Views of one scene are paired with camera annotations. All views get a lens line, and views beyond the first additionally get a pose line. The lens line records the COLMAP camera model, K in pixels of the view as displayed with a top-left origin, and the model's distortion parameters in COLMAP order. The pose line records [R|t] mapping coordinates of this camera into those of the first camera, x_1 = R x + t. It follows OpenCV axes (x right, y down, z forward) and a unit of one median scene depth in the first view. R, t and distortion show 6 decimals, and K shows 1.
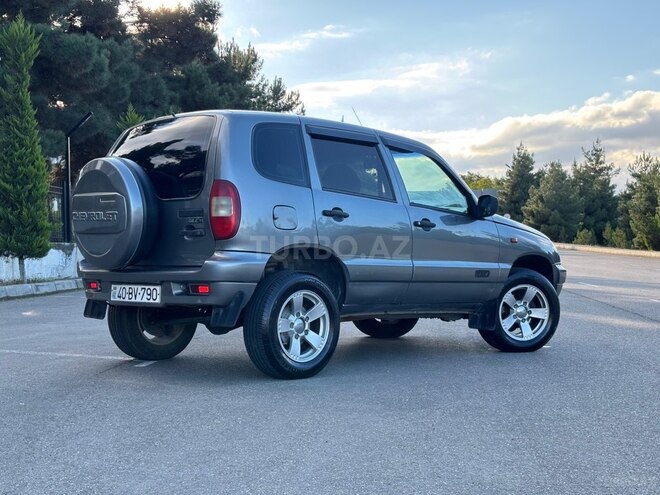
lens RADIAL K [[1092.1, 0, 351.2], [0, 1092.1, 232.1], [0, 0, 1]] dist [0.221766, -0.192566]
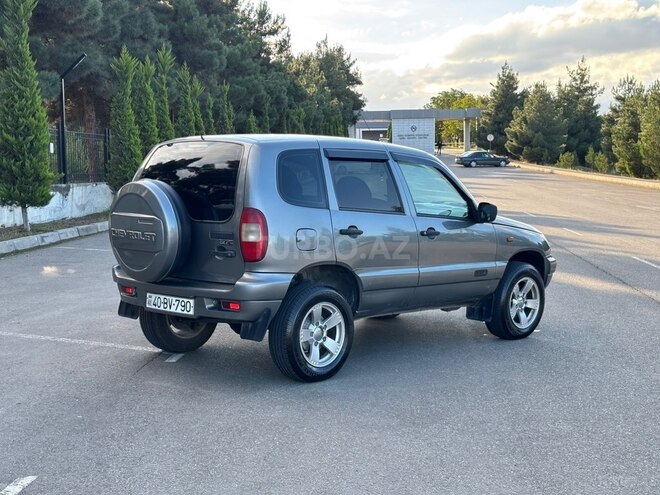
lens RADIAL K [[1092.1, 0, 351.2], [0, 1092.1, 232.1], [0, 0, 1]] dist [0.221766, -0.192566]
pose [[0.999856, 0.004636, 0.016343, -0.027832], [-0.005865, 0.997091, 0.075993, -0.086168], [-0.015943, -0.076078, 0.996974, -0.082722]]
